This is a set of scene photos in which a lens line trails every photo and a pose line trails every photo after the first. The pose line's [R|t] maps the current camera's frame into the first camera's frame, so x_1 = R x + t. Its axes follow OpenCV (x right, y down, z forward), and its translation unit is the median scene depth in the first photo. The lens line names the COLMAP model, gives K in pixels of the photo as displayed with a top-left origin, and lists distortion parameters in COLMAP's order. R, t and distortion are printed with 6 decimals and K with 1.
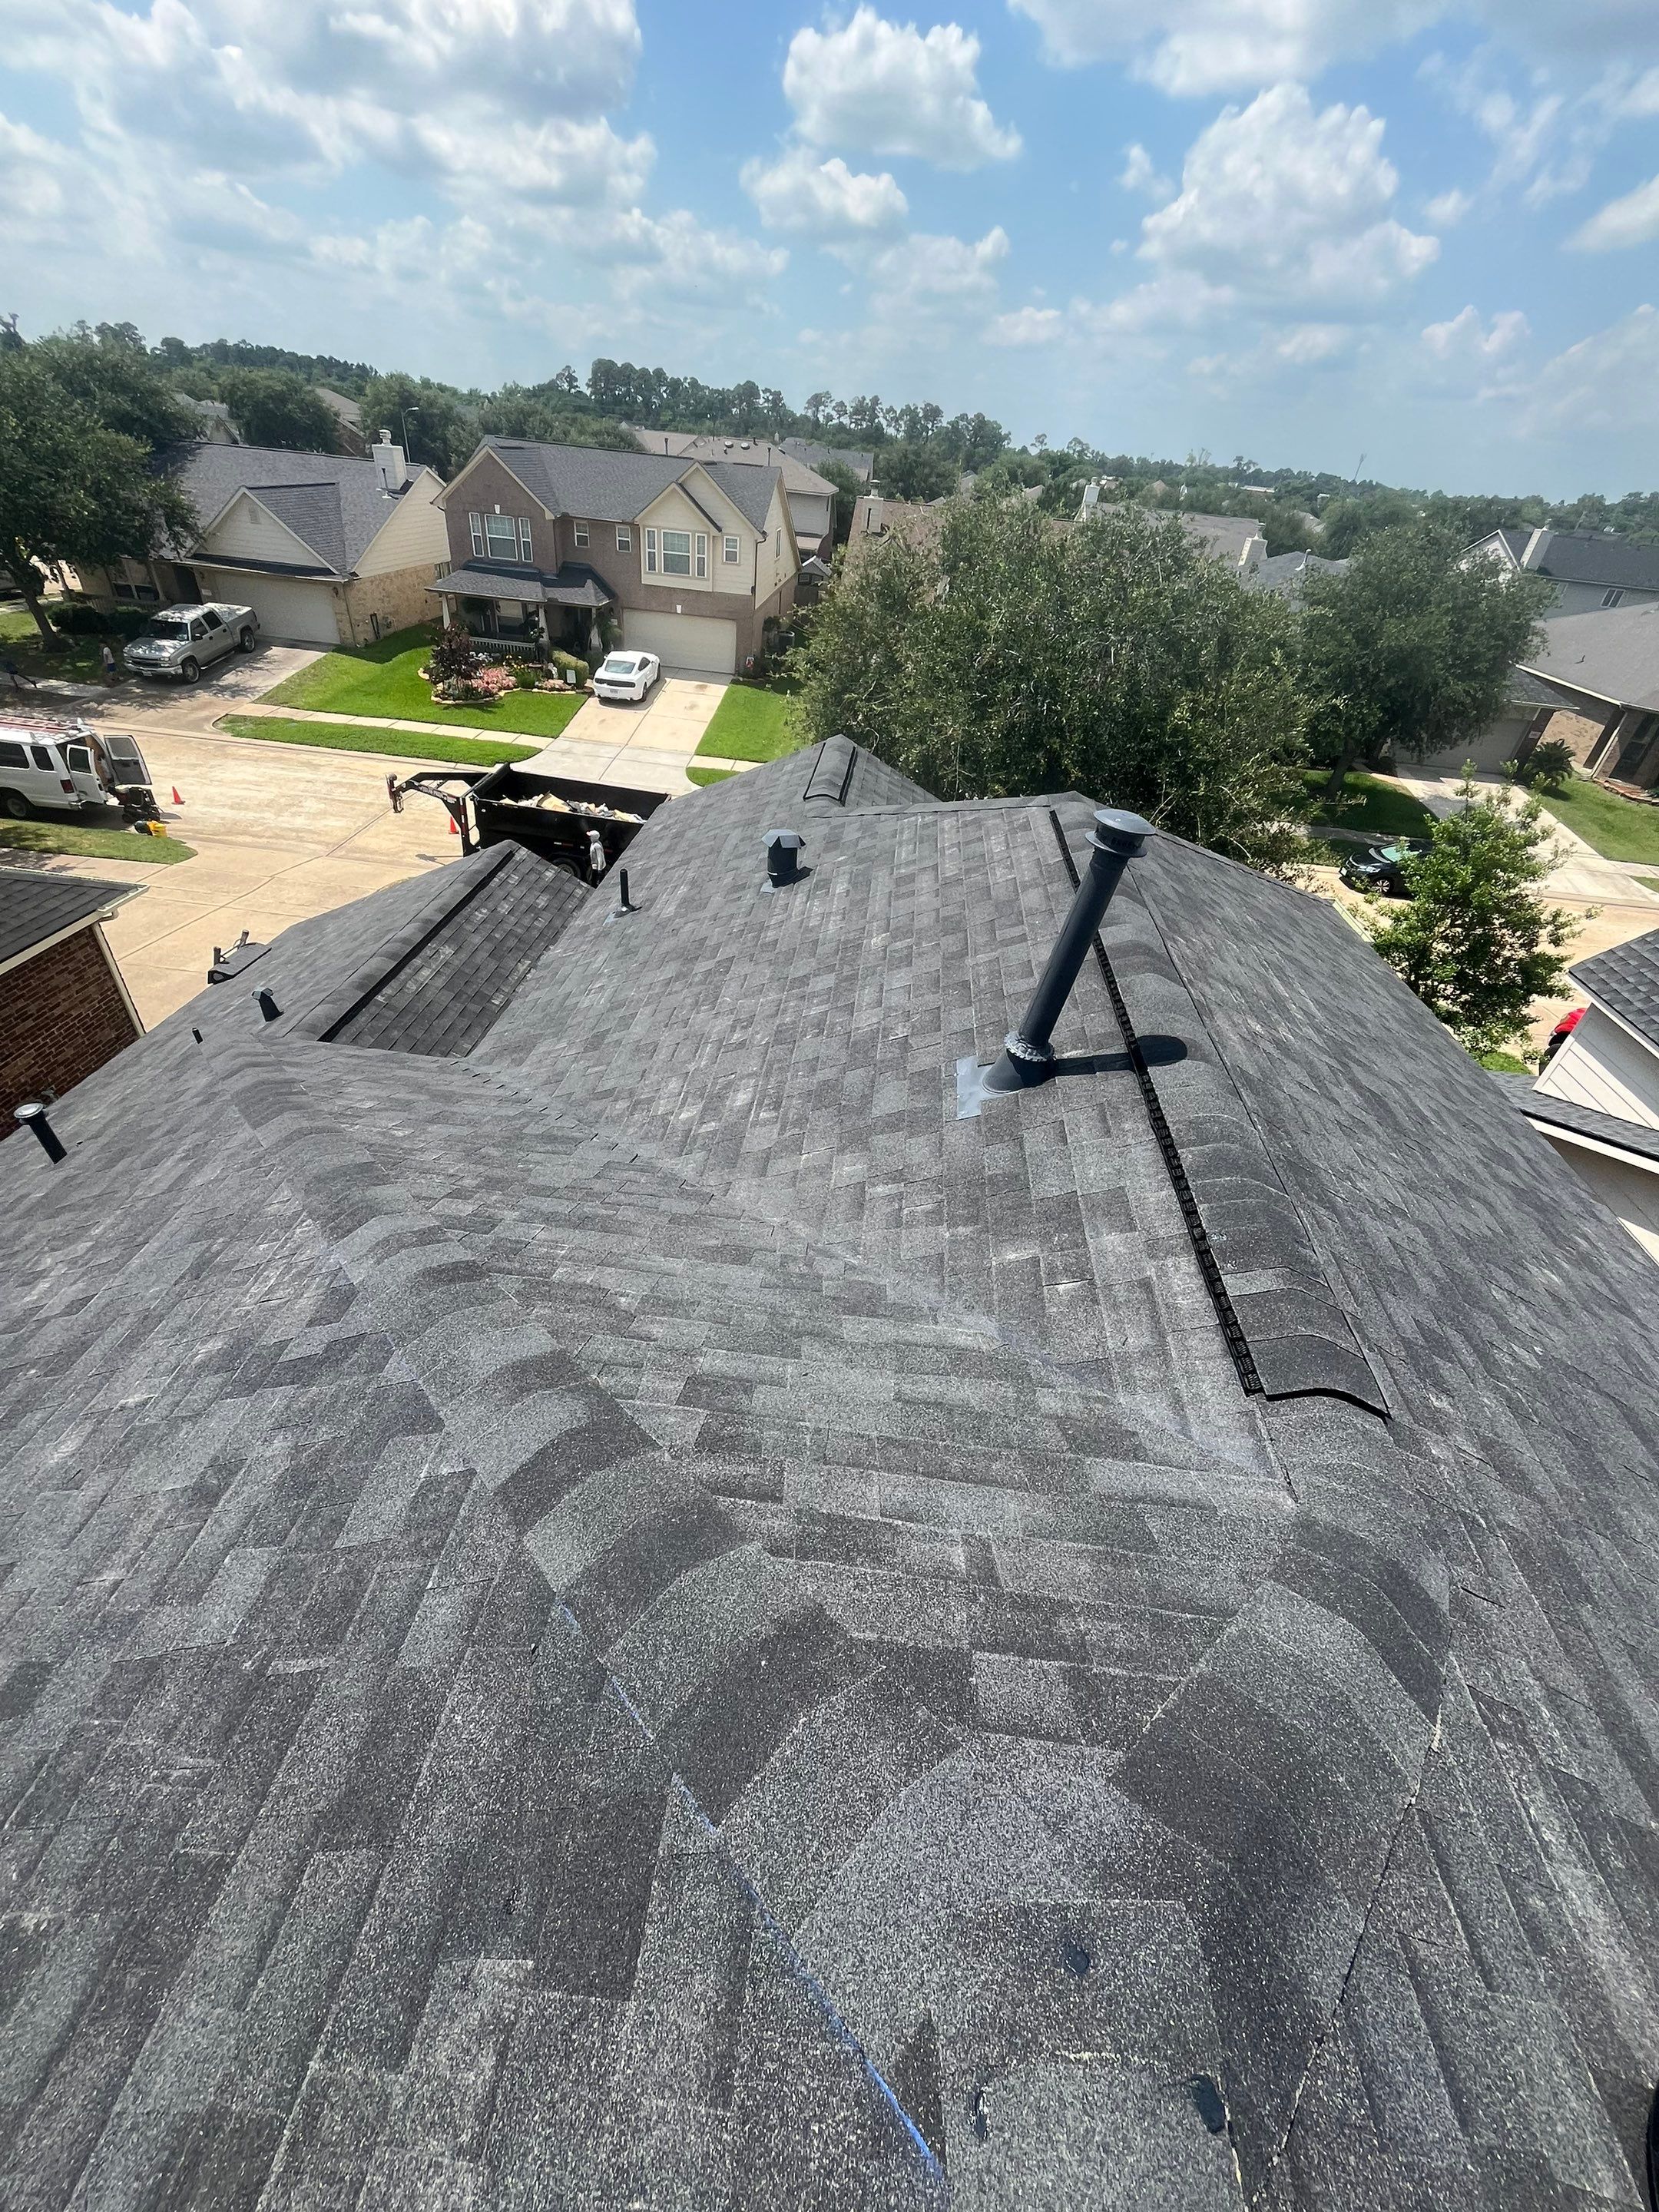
lens RADIAL K [[873.9, 0, 830.7], [0, 873.9, 1101.4], [0, 0, 1]] dist [-0.008113, 0.000745]
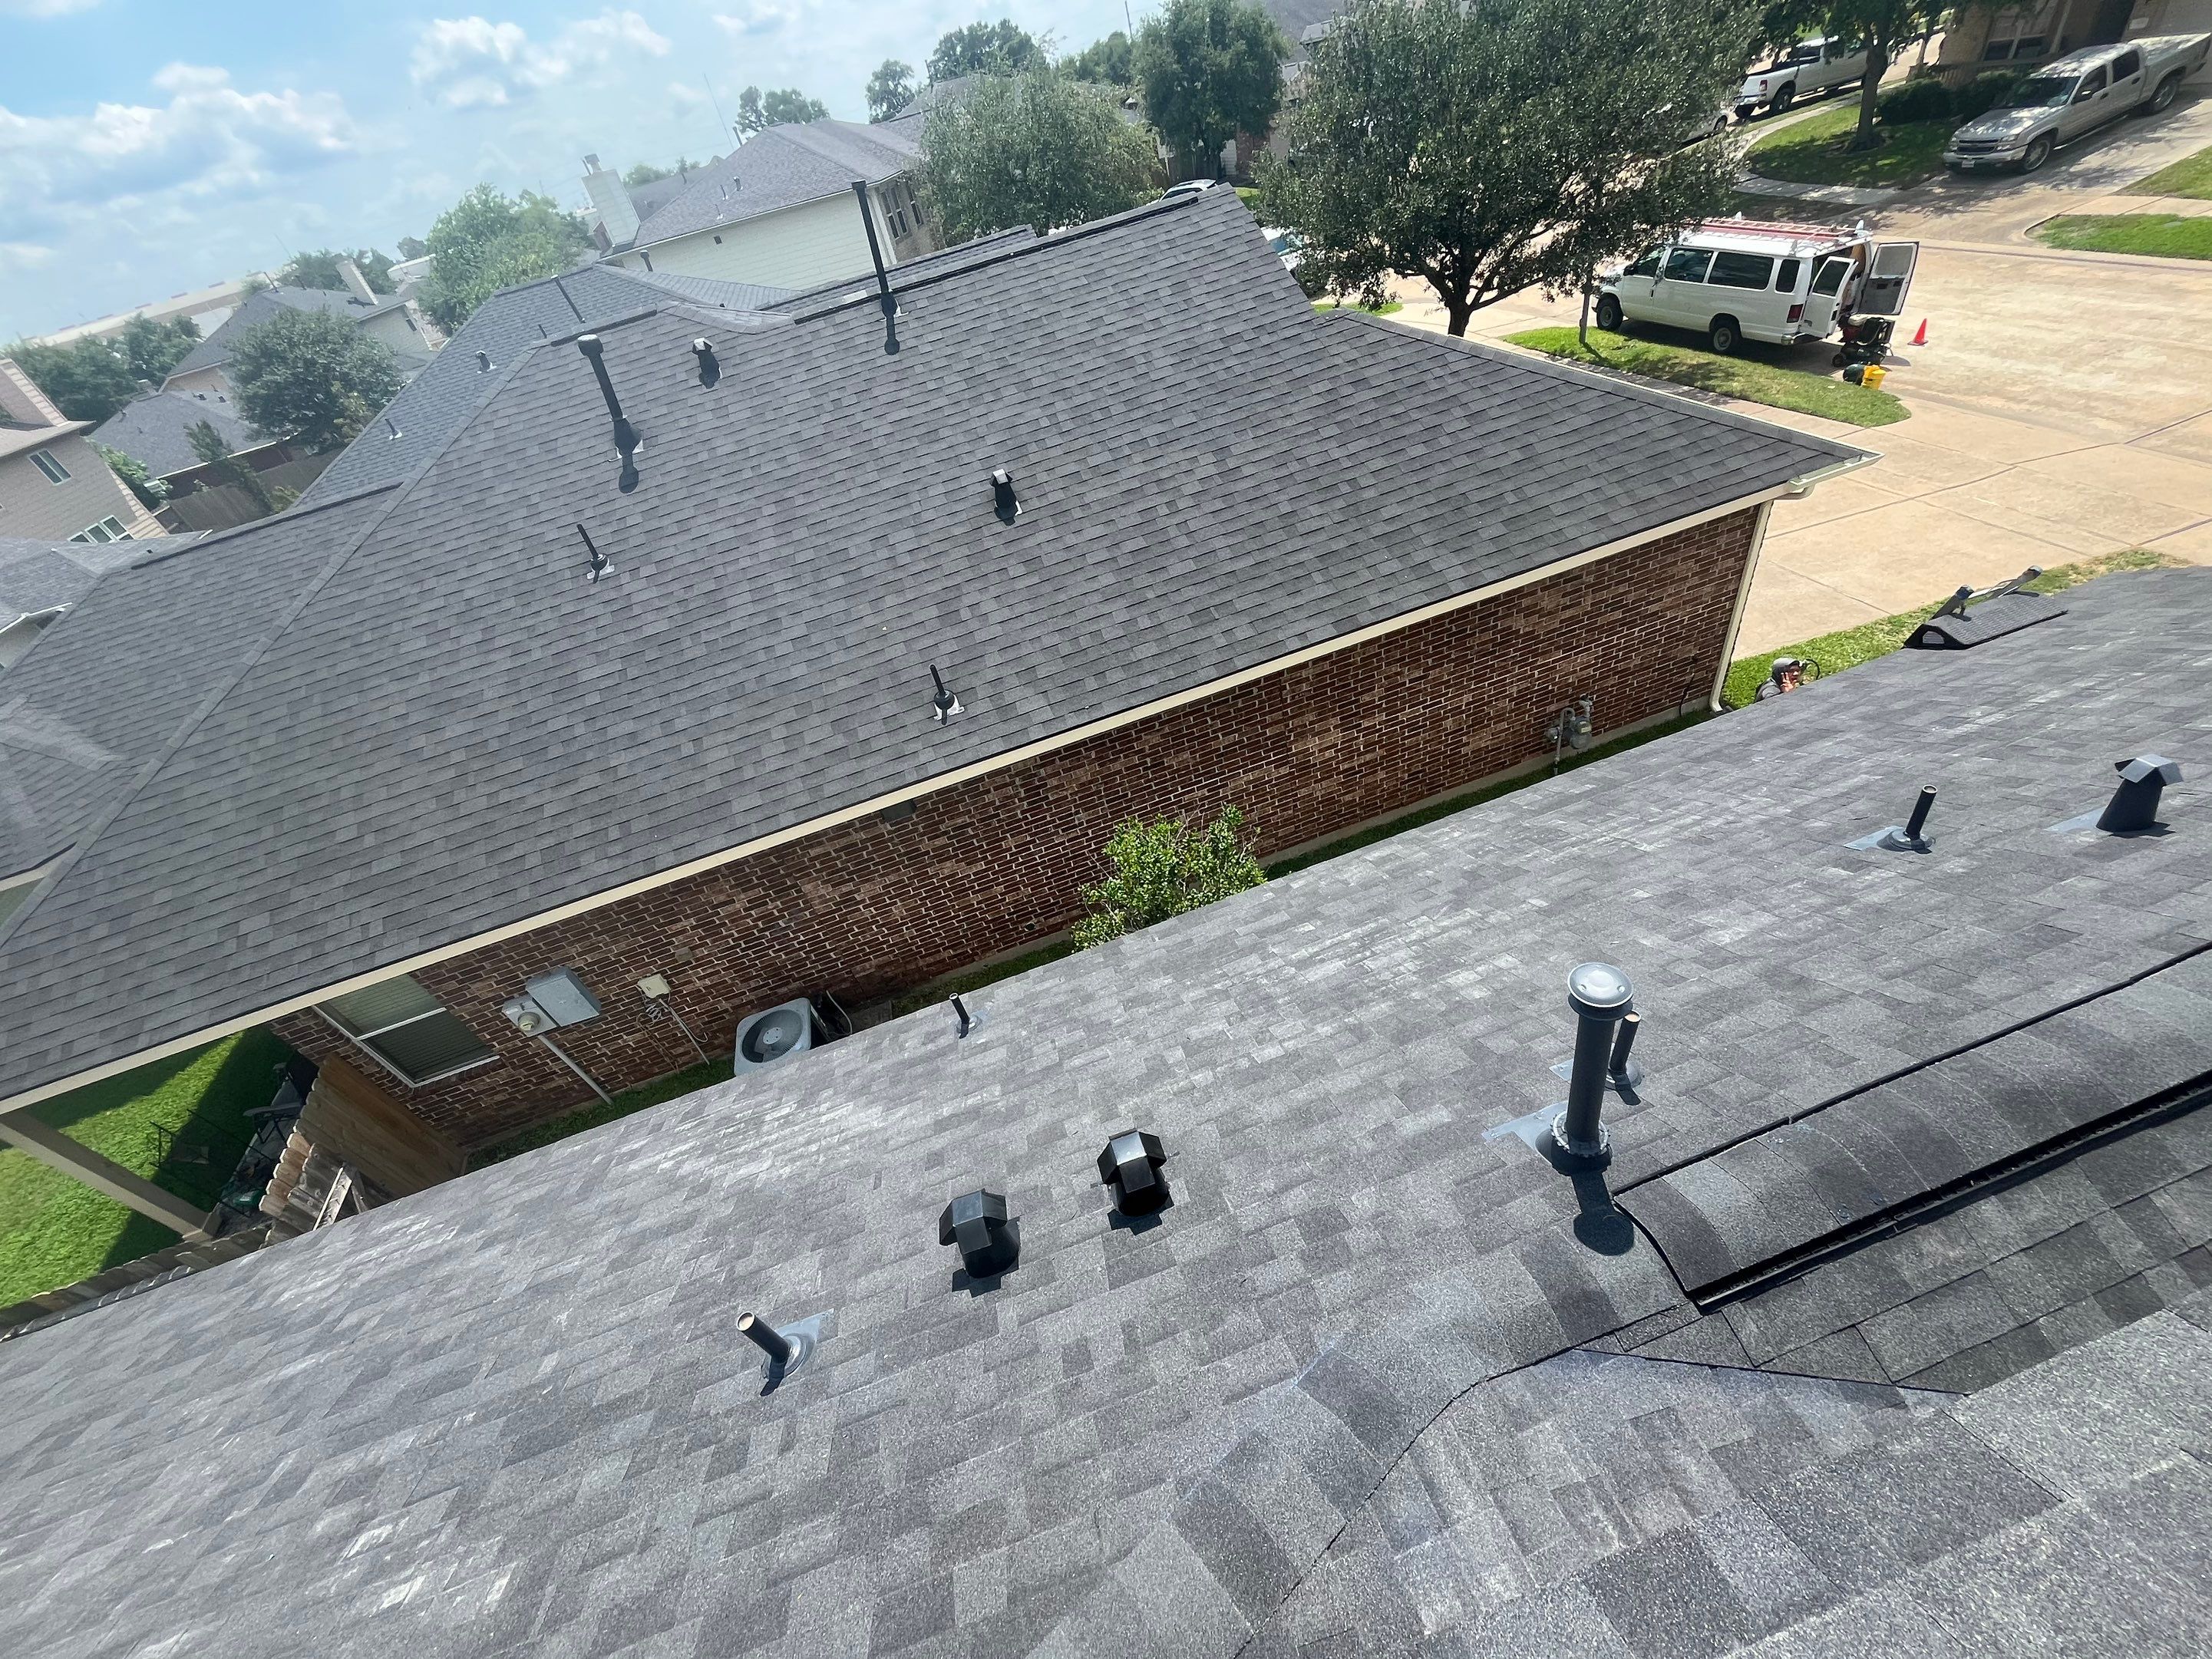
lens RADIAL K [[873.8, 0, 1109.4], [0, 873.8, 835.0], [0, 0, 1]] dist [-0.008113, 0.000745]
pose [[0.312883, 0.491498, -0.812732, -0.170897], [-0.348430, 0.855433, 0.383184, -0.031186], [0.883573, 0.163288, 0.438903, 0.147897]]
